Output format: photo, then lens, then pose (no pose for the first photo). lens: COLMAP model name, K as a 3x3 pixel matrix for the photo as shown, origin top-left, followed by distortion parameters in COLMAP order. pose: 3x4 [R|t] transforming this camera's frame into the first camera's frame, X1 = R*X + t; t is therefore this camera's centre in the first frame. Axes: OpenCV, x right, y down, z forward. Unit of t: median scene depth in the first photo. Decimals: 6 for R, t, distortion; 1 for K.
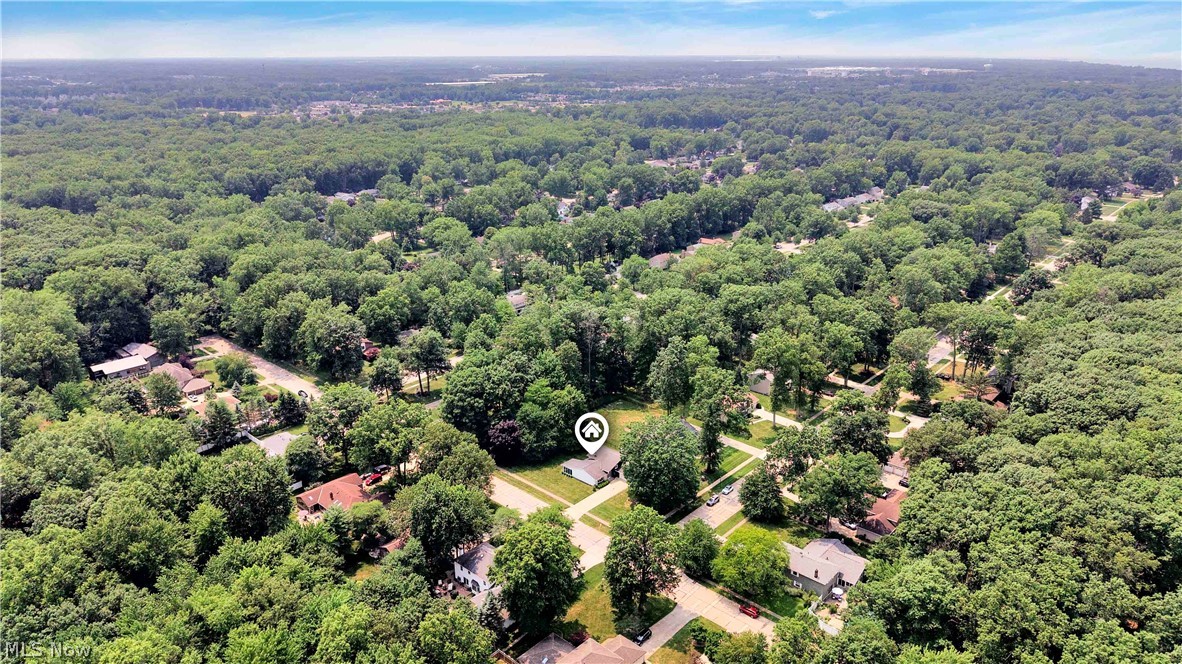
lens RADIAL K [[790.4, 0, 591.0], [0, 790.4, 332.0], [0, 0, 1]] dist [-0.000379, -0.000689]
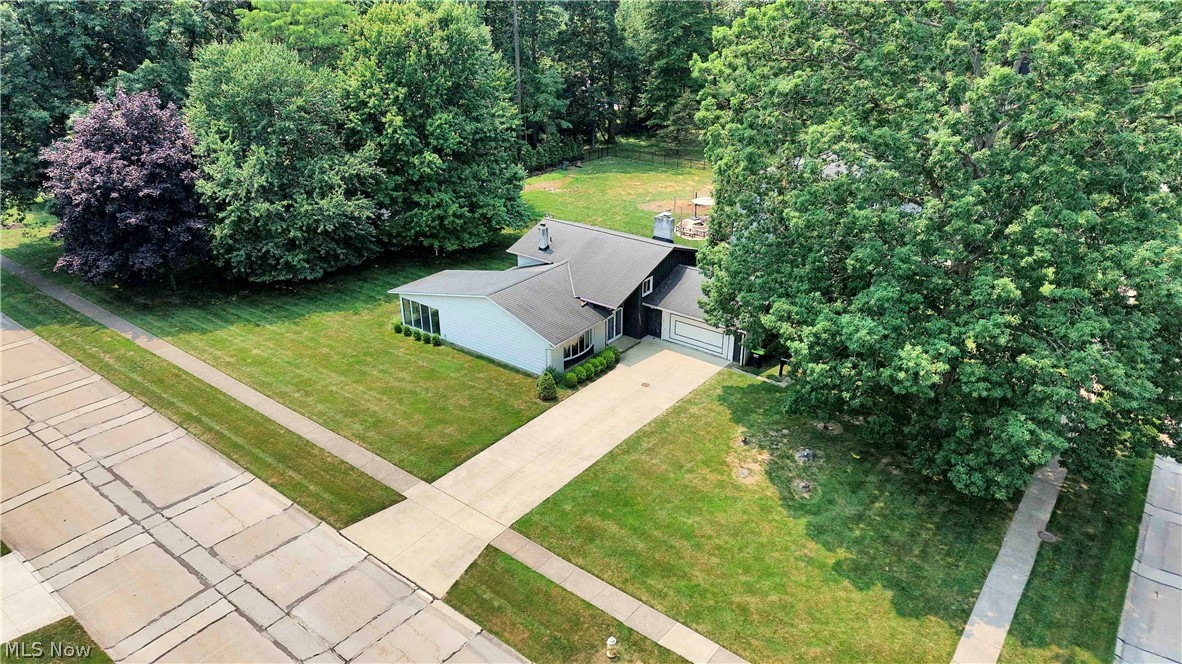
lens RADIAL K [[790.4, 0, 591.0], [0, 790.4, 332.0], [0, 0, 1]] dist [-0.000379, -0.000689]
pose [[0.997035, -0.033001, 0.069509, 0.002197], [0.027153, 0.996141, 0.083464, 0.162466], [-0.071995, -0.081330, 0.994084, 0.779296]]
